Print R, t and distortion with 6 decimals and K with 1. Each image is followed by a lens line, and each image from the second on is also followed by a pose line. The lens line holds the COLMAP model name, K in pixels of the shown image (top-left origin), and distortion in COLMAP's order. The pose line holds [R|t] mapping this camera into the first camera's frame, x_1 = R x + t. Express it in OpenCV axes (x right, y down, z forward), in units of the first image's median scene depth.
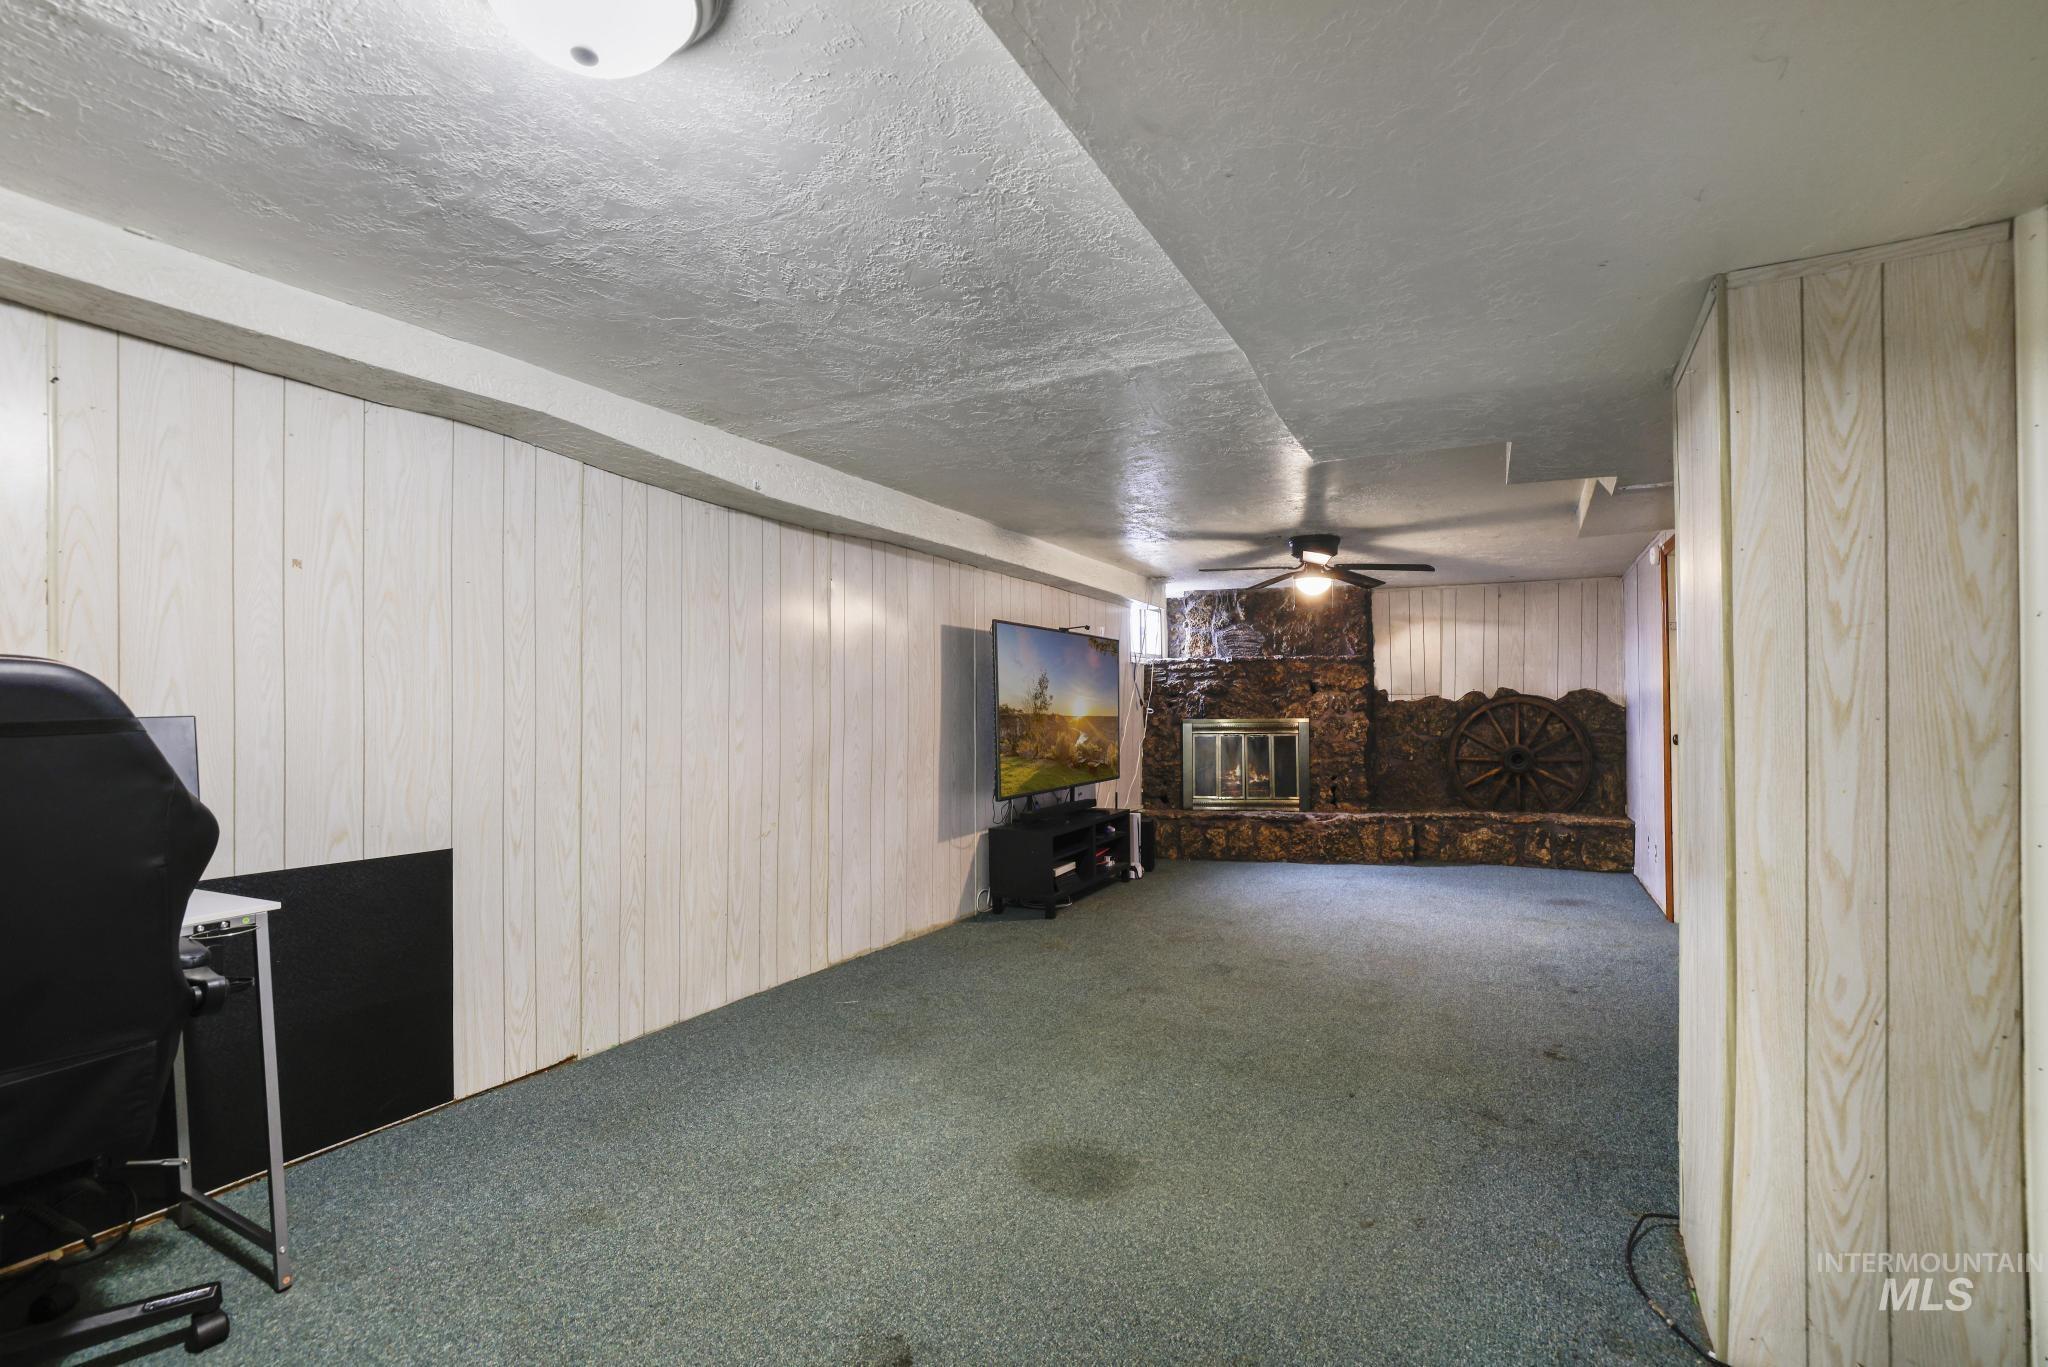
lens RADIAL K [[925.9, 0, 1000.0], [0, 925.9, 705.9], [0, 0, 1]] dist [-0.049372, 0.022188]
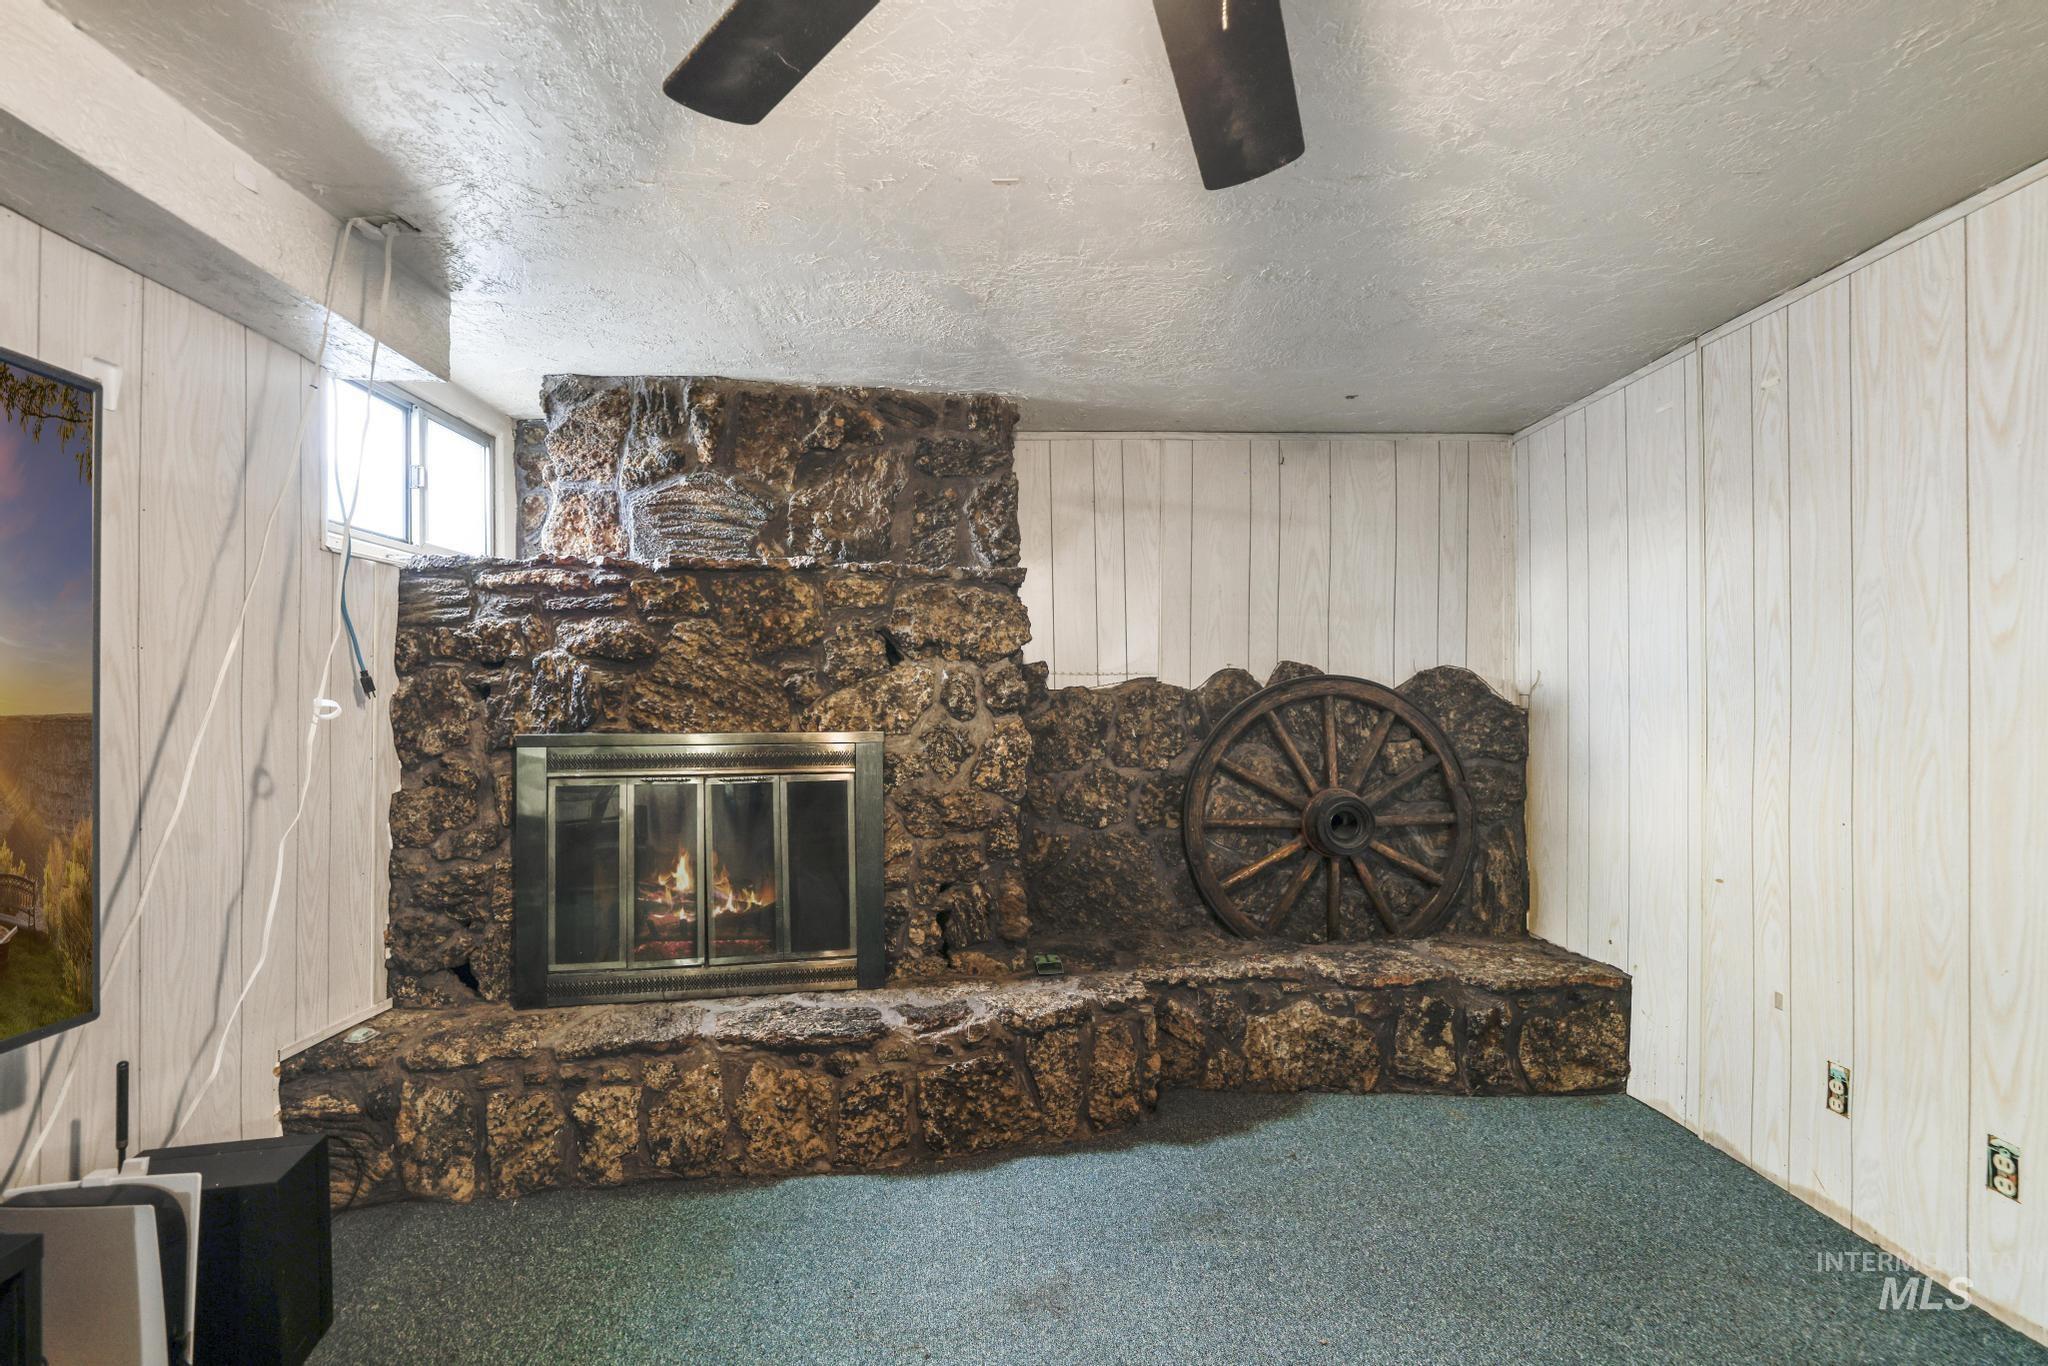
lens RADIAL K [[925.9, 0, 1000.0], [0, 925.9, 705.4], [0, 0, 1]] dist [-0.049372, 0.022188]
pose [[0.862771, 0.006520, 0.505552, 0.191448], [-0.006587, 0.999977, -0.001655, 0.003614], [-0.505551, -0.001902, 0.862794, 0.664754]]
